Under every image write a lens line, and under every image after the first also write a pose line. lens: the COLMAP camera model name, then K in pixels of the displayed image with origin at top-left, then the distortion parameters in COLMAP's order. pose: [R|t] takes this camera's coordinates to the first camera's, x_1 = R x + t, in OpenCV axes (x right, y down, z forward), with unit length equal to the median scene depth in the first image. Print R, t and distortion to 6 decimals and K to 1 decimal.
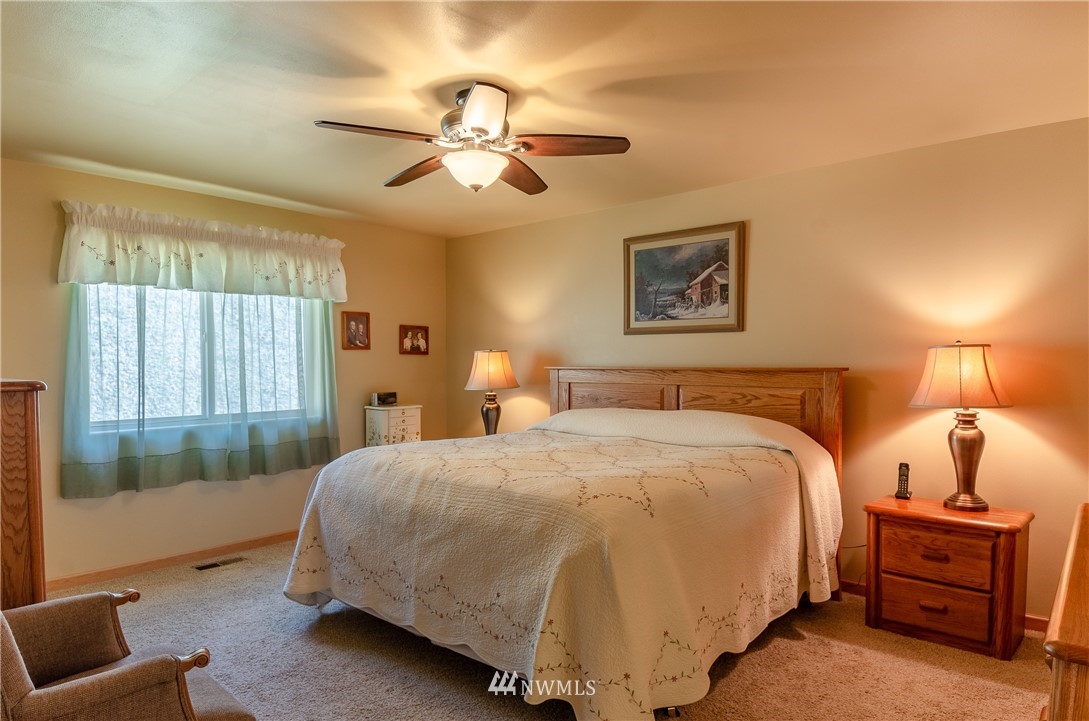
lens RADIAL K [[649.1, 0, 544.9], [0, 649.1, 373.5], [0, 0, 1]] dist [-0.000962, -0.000341]
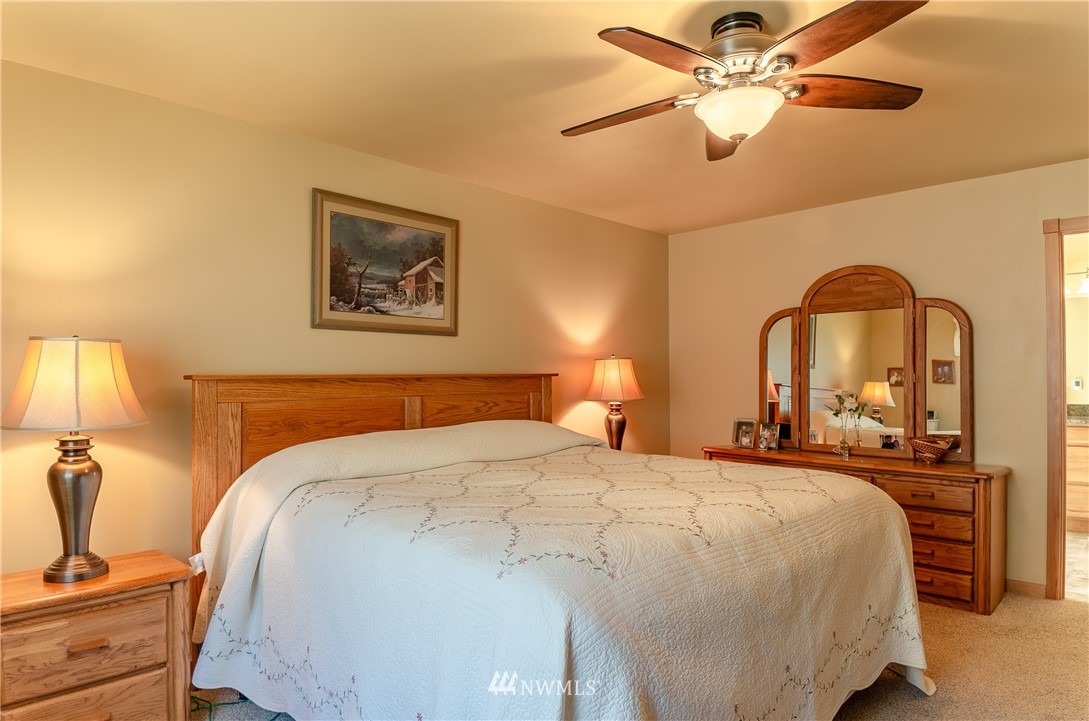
lens RADIAL K [[676.1, 0, 544.5], [0, 676.1, 360.5], [0, 0, 1]] dist [0.003626, 0.000504]
pose [[-0.003625, 0.033227, 0.999441, -0.636662], [0.033546, 0.998889, -0.033087, 0.006199], [-0.999431, 0.033407, -0.004736, 0.832304]]
